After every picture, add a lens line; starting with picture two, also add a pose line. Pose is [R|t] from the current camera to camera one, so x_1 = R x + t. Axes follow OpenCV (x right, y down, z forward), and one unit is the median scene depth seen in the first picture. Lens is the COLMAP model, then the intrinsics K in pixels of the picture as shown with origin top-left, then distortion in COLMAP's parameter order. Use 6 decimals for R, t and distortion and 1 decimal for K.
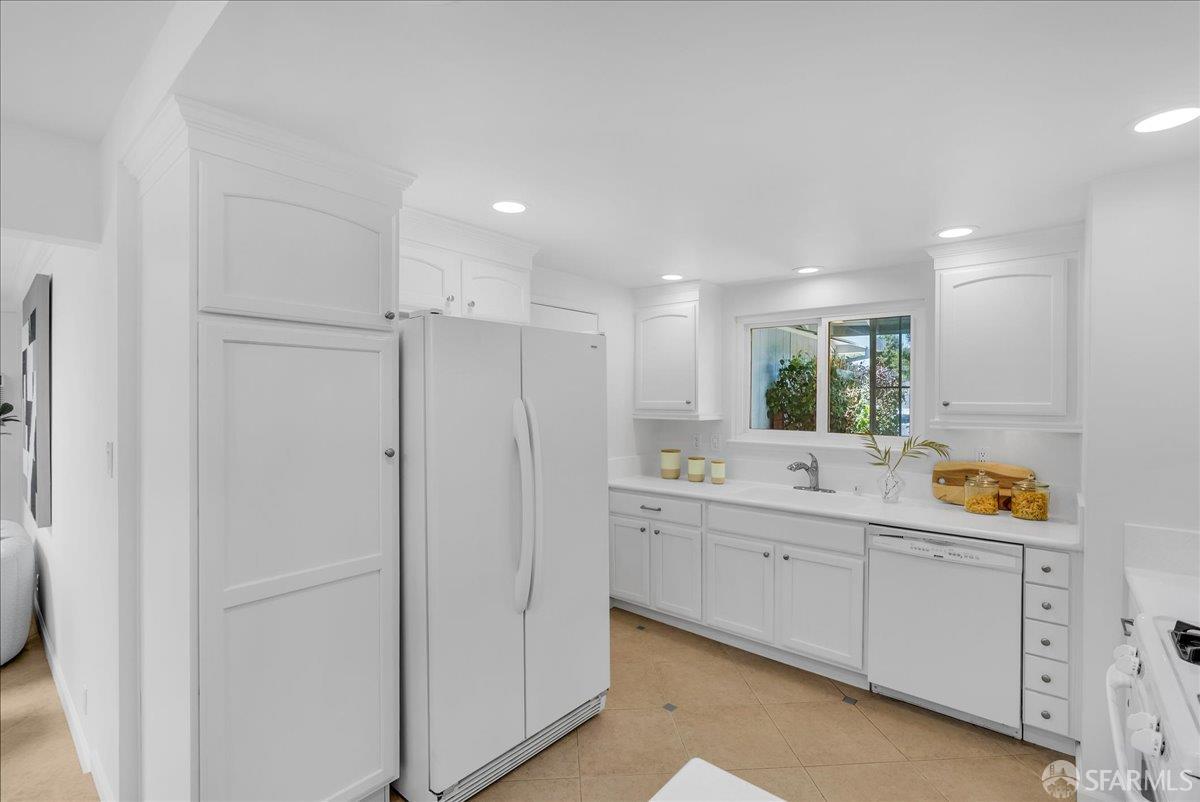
lens RADIAL K [[540.6, 0, 600.0], [0, 540.6, 401.0], [0, 0, 1]] dist [-0.005530, 0.000283]
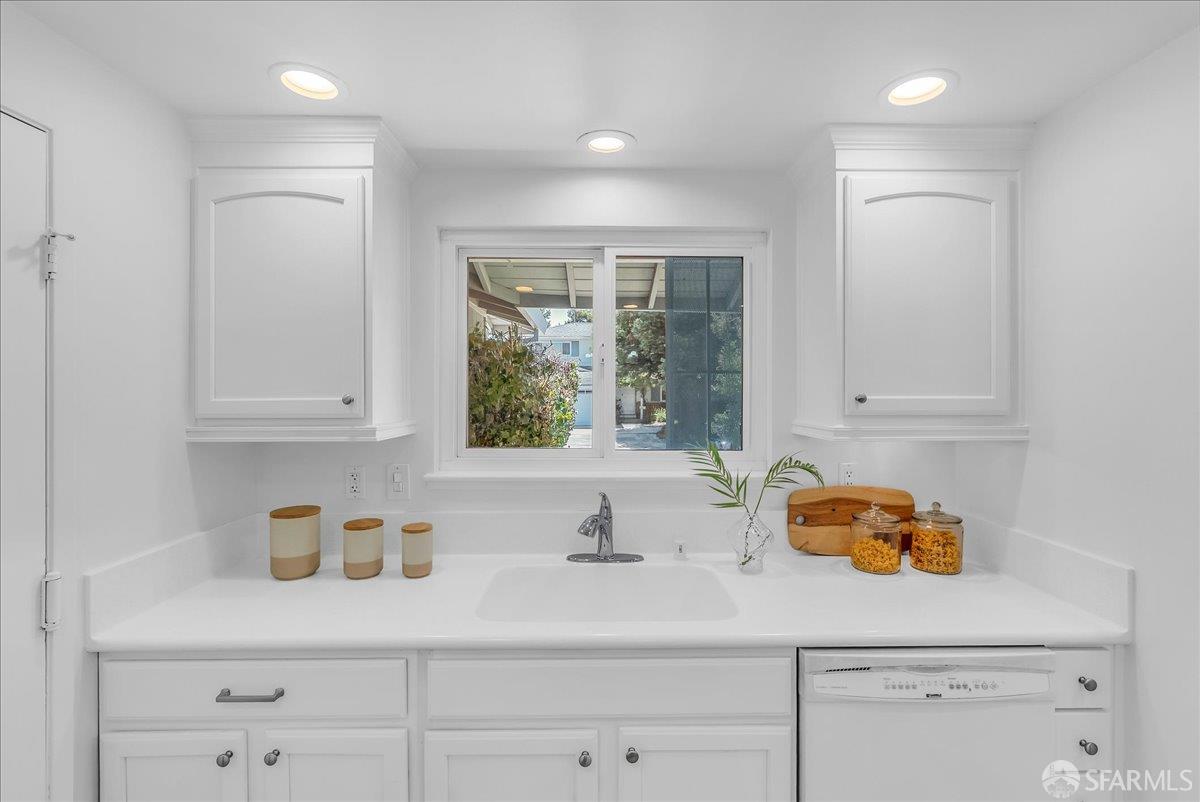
lens RADIAL K [[546.0, 0, 601.5], [0, 546.0, 390.6], [0, 0, 1]] dist [-0.004201, 0.000218]
pose [[0.753825, -0.005118, 0.657055, 0.038461], [0.006157, 0.999981, 0.000725, -0.005564], [-0.657046, 0.003500, 0.753842, 0.680722]]
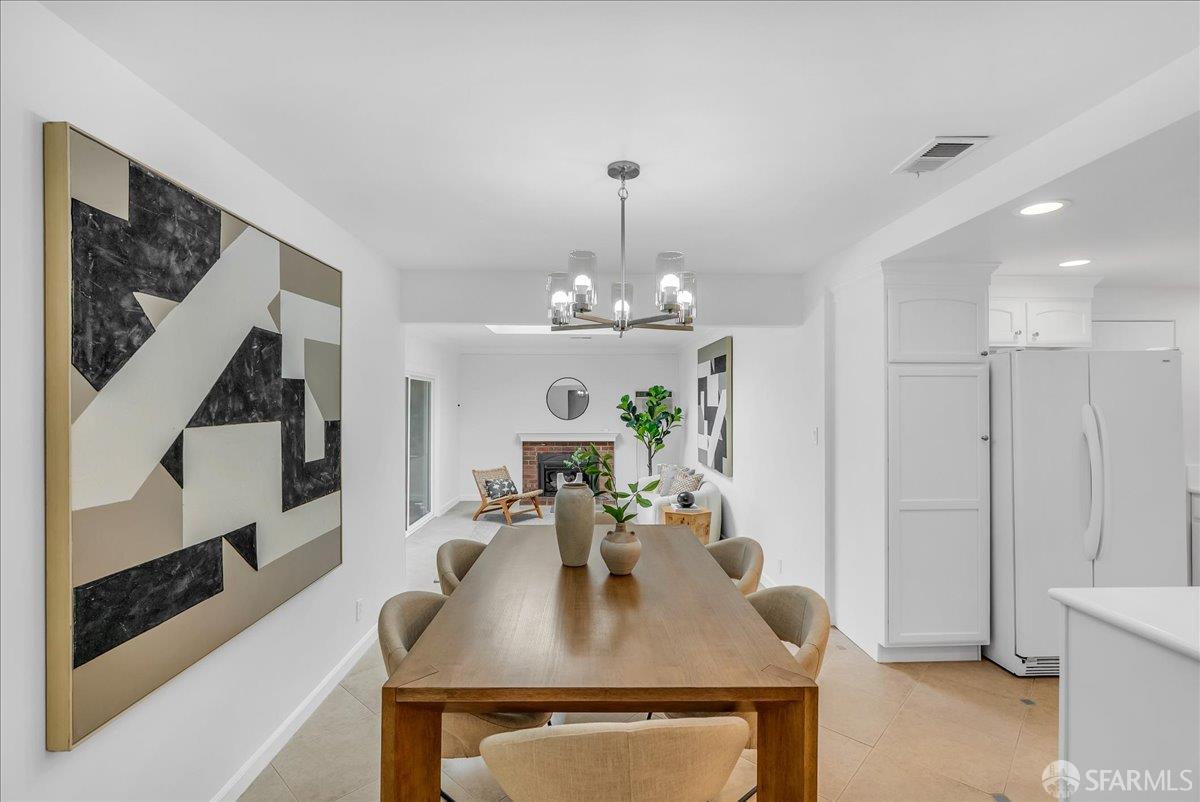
lens RADIAL K [[540.6, 0, 600.0], [0, 540.6, 401.0], [0, 0, 1]] dist [-0.005530, 0.000283]
pose [[0.677725, -0.006335, -0.735288, 0.015604], [-0.002374, 0.999939, -0.010804, 0.004092], [0.735312, 0.009068, 0.677668, -0.742757]]
